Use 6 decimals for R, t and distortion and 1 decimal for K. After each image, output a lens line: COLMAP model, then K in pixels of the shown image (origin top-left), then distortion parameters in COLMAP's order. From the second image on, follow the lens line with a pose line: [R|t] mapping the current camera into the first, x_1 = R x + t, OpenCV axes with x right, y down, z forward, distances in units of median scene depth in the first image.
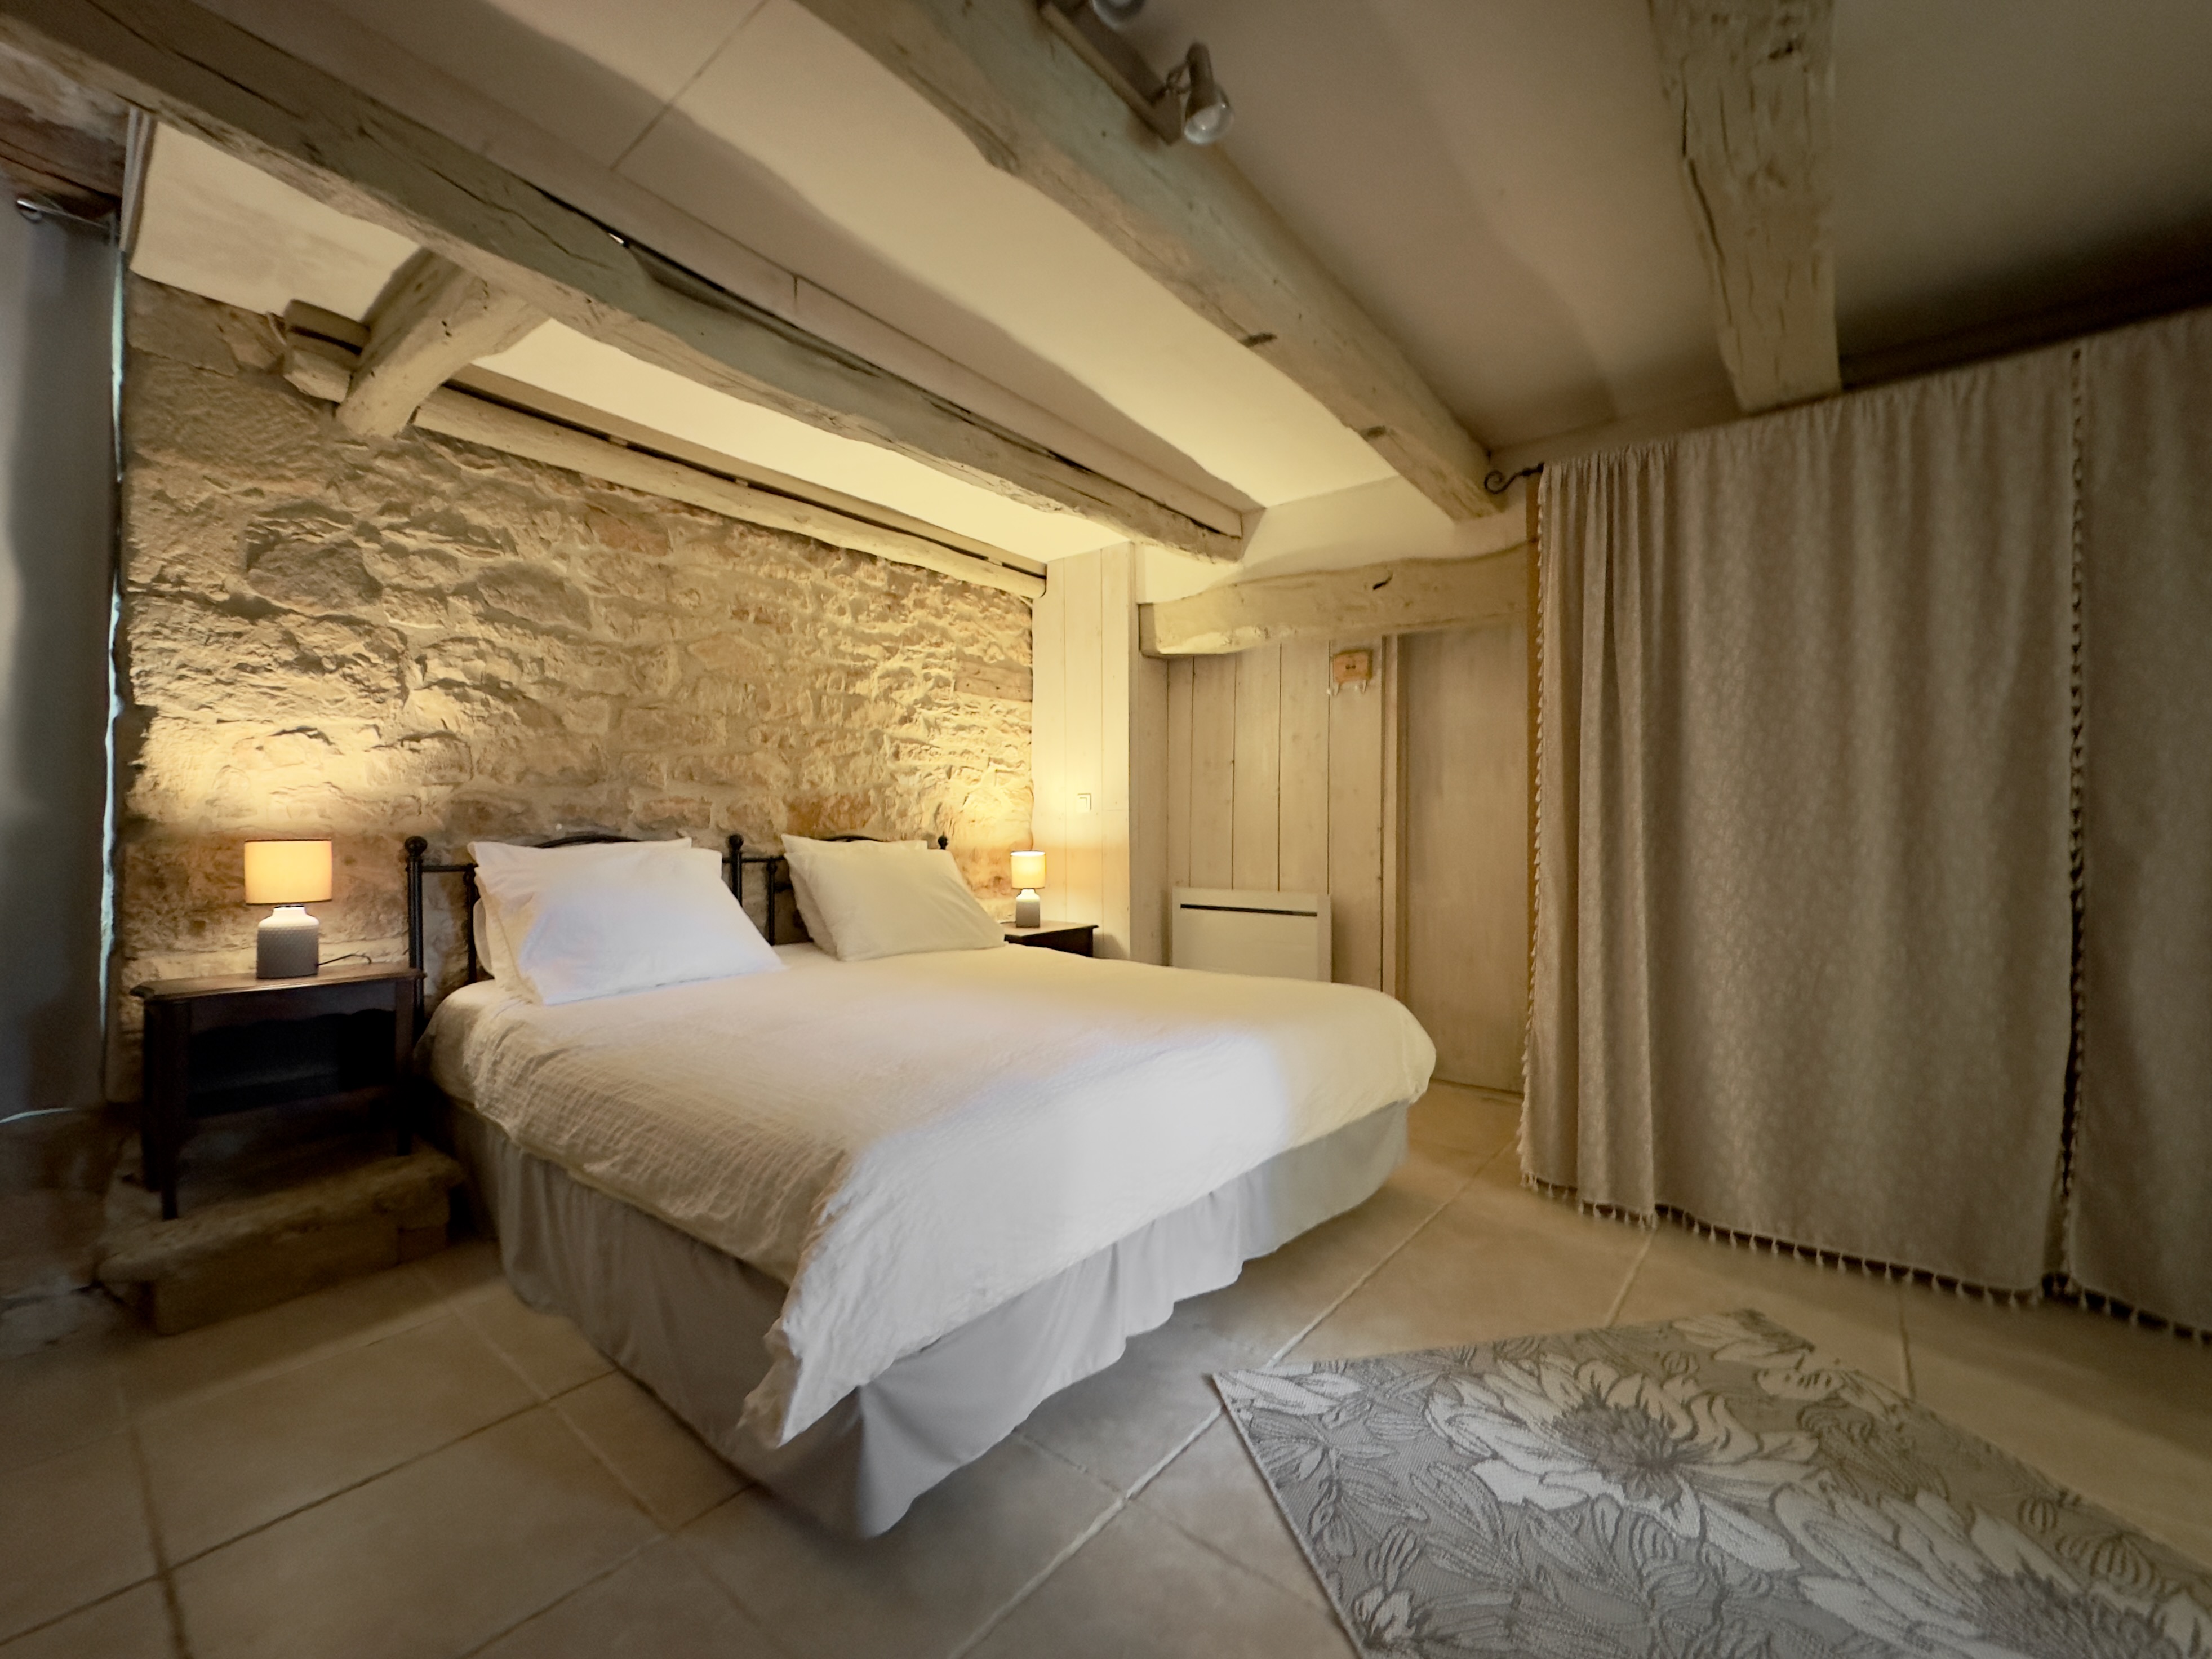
lens RADIAL K [[892.4, 0, 1097.3], [0, 892.4, 827.5], [0, 0, 1]] dist [-0.002831, 0.000764]
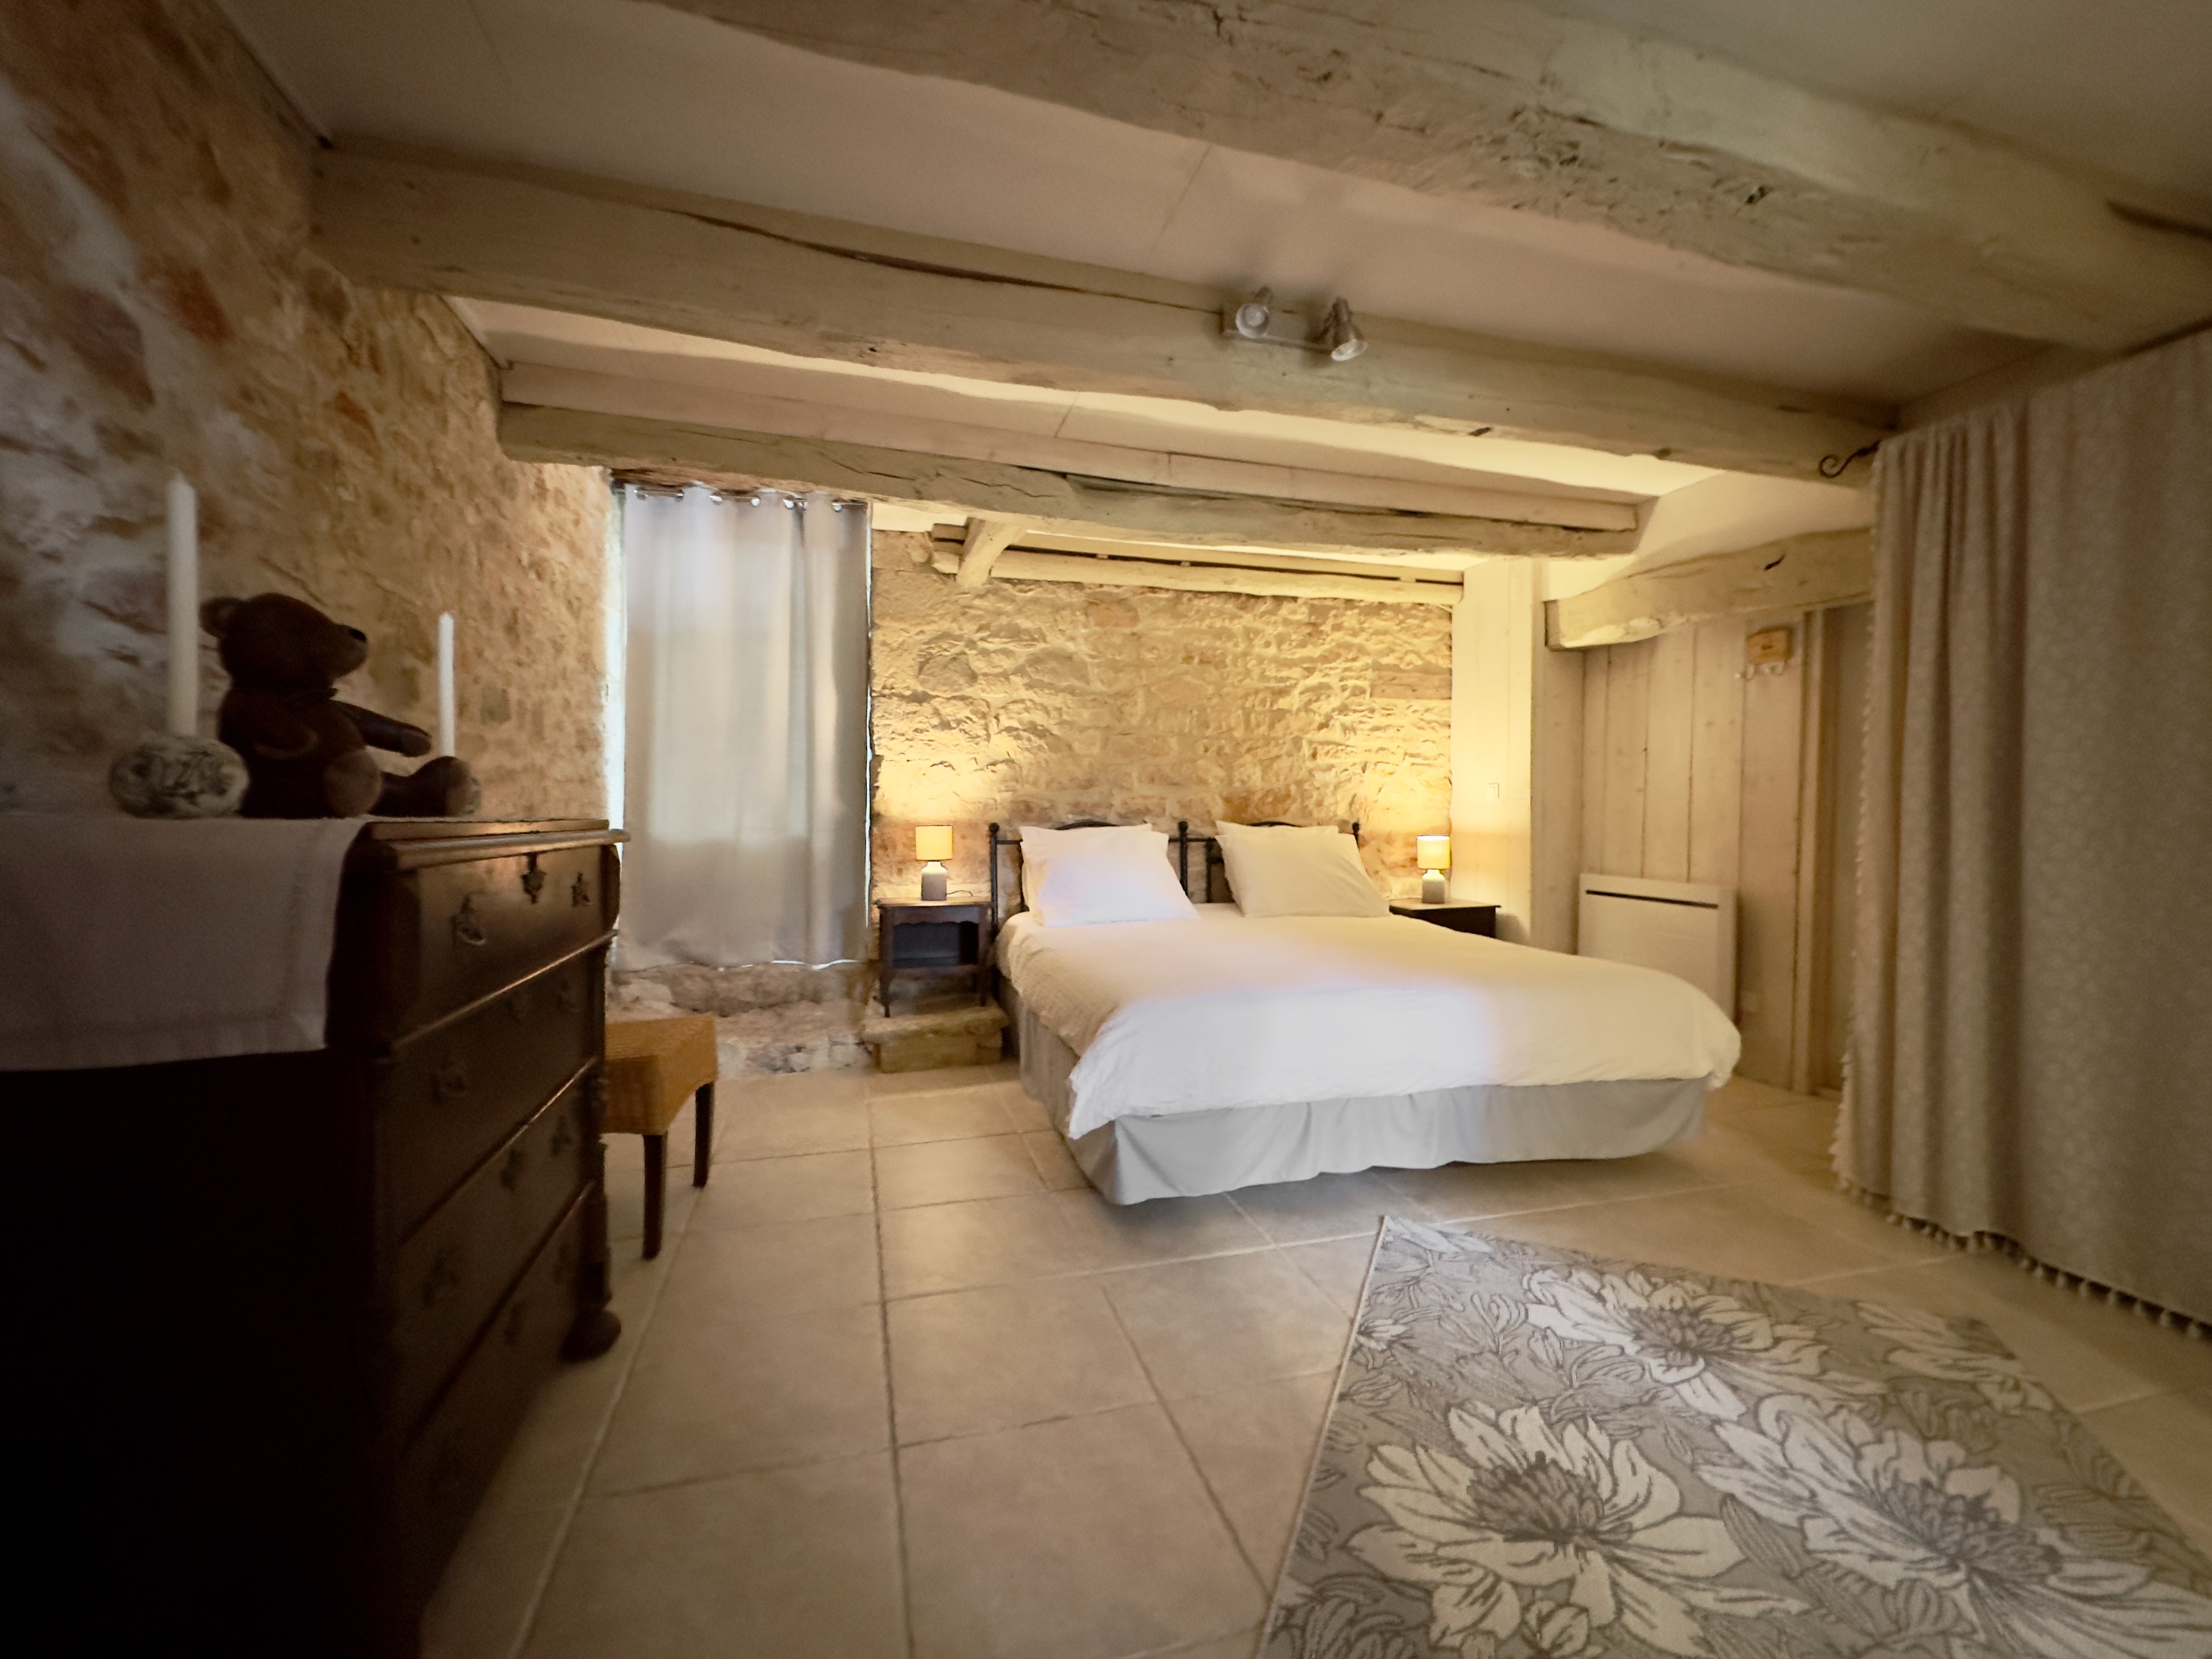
lens RADIAL K [[892.3, 0, 1108.1], [0, 892.3, 826.7], [0, 0, 1]] dist [-0.002831, 0.000764]
pose [[0.821727, 0.011286, -0.569769, 0.403103], [0.003639, 0.999680, 0.025050, -0.026267], [0.569869, -0.022657, 0.821423, -0.280727]]
